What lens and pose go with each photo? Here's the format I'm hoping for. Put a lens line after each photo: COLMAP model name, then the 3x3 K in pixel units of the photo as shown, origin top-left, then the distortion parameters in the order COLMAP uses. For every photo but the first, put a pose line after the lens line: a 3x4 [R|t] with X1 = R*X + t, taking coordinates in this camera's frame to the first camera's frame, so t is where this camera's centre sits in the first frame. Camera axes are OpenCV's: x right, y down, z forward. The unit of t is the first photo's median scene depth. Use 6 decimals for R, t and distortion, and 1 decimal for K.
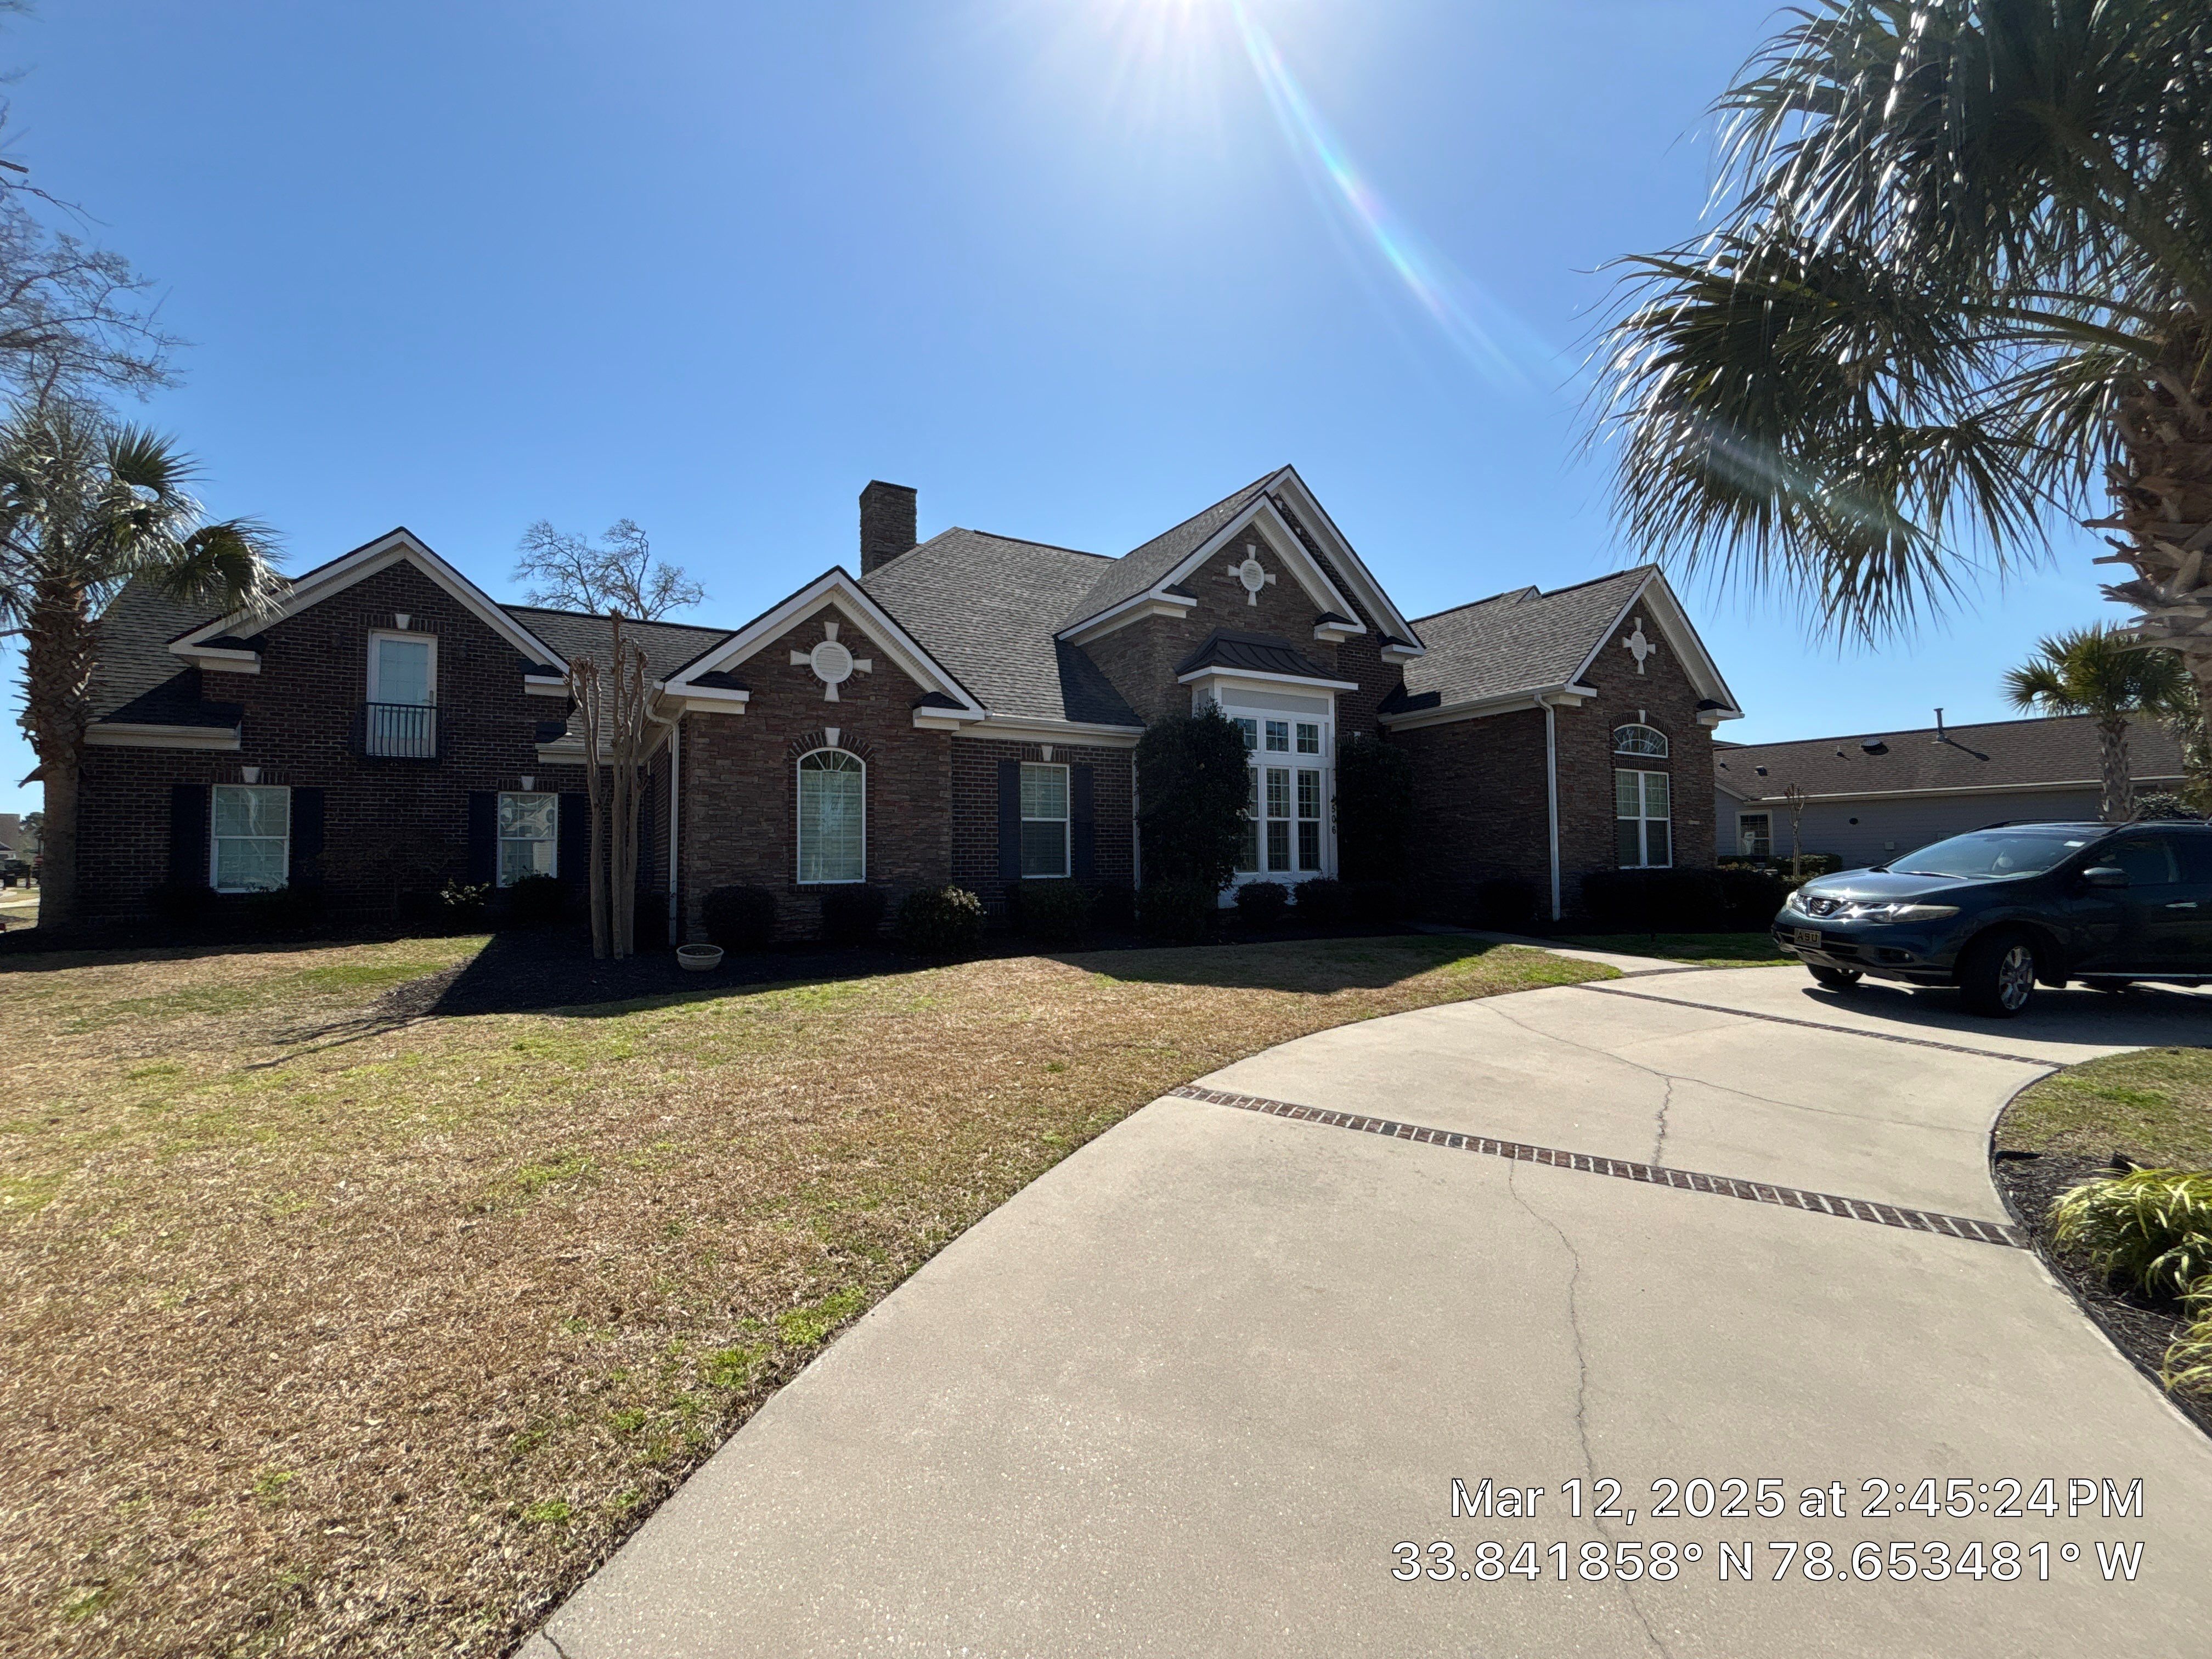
lens RADIAL K [[882.3, 0, 1106.0], [0, 882.3, 829.5], [0, 0, 1]] dist [-0.003453, 0.004634]
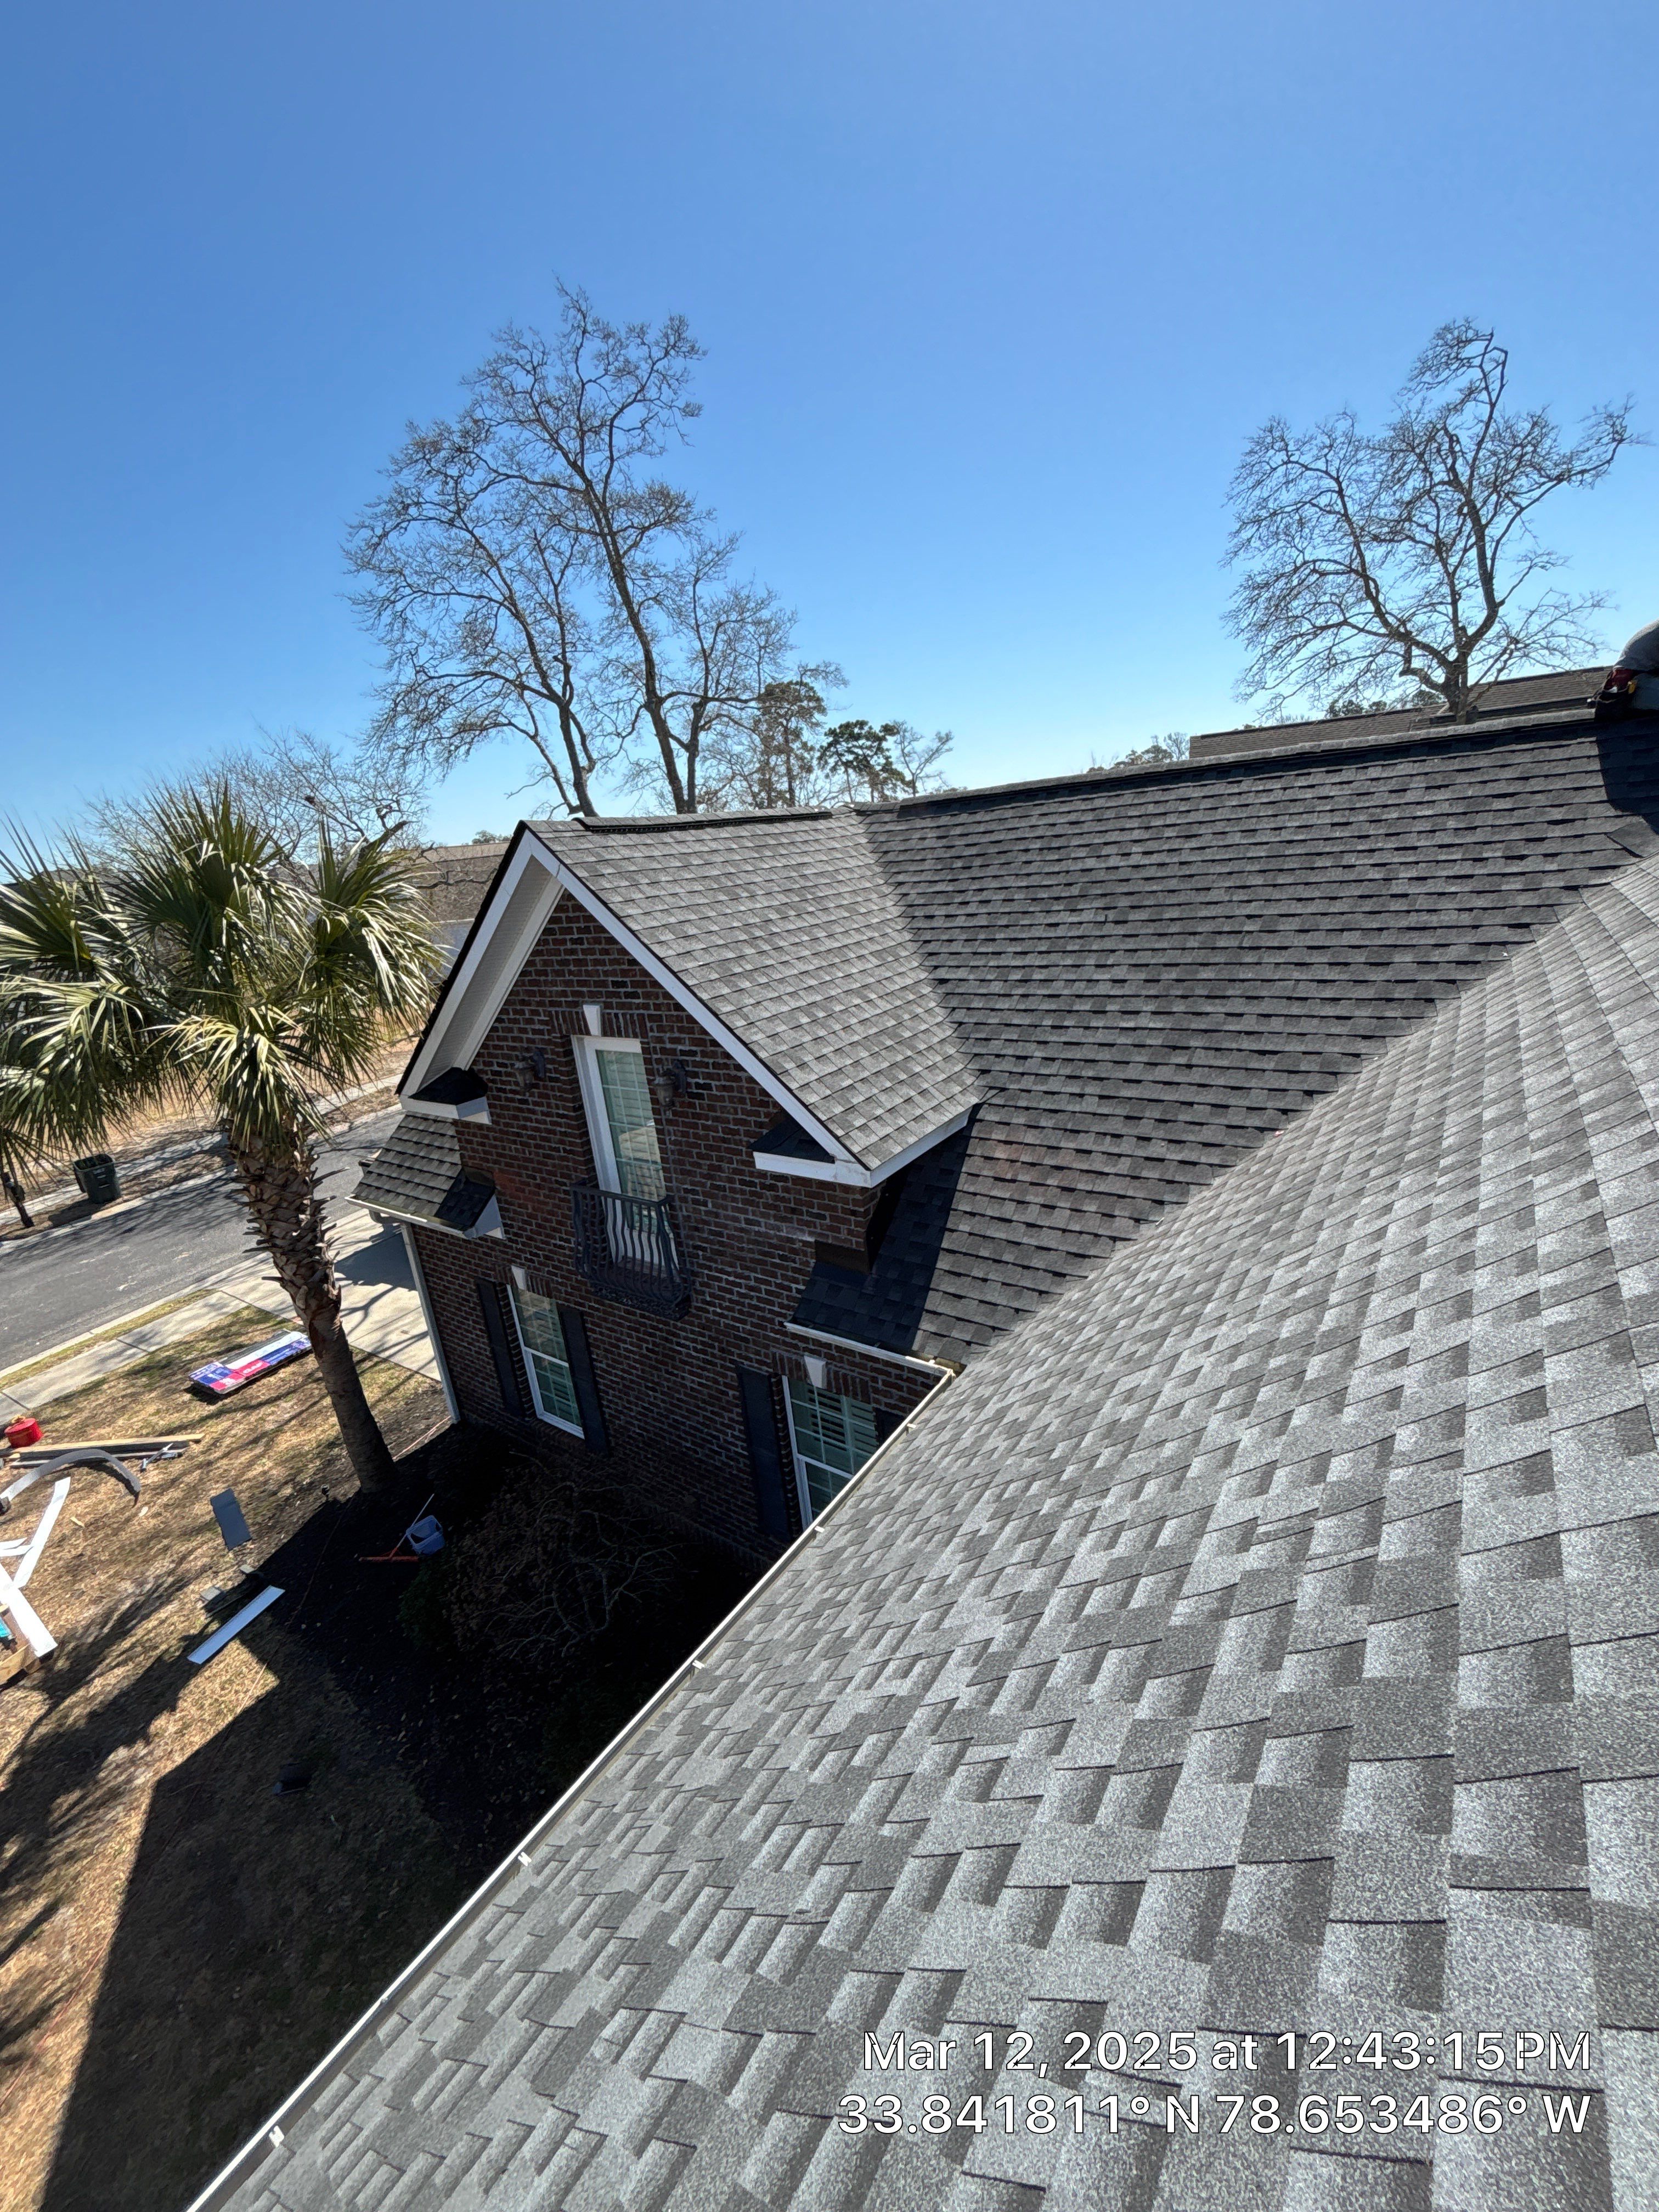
lens RADIAL K [[891.4, 0, 827.2], [0, 891.4, 1098.7], [0, 0, 1]] dist [0.005650, -0.002576]
pose [[0.389530, 0.231022, -0.891569, -0.306023], [0.133665, 0.943601, 0.302903, -0.308245], [0.911263, -0.237161, 0.336681, 0.903332]]
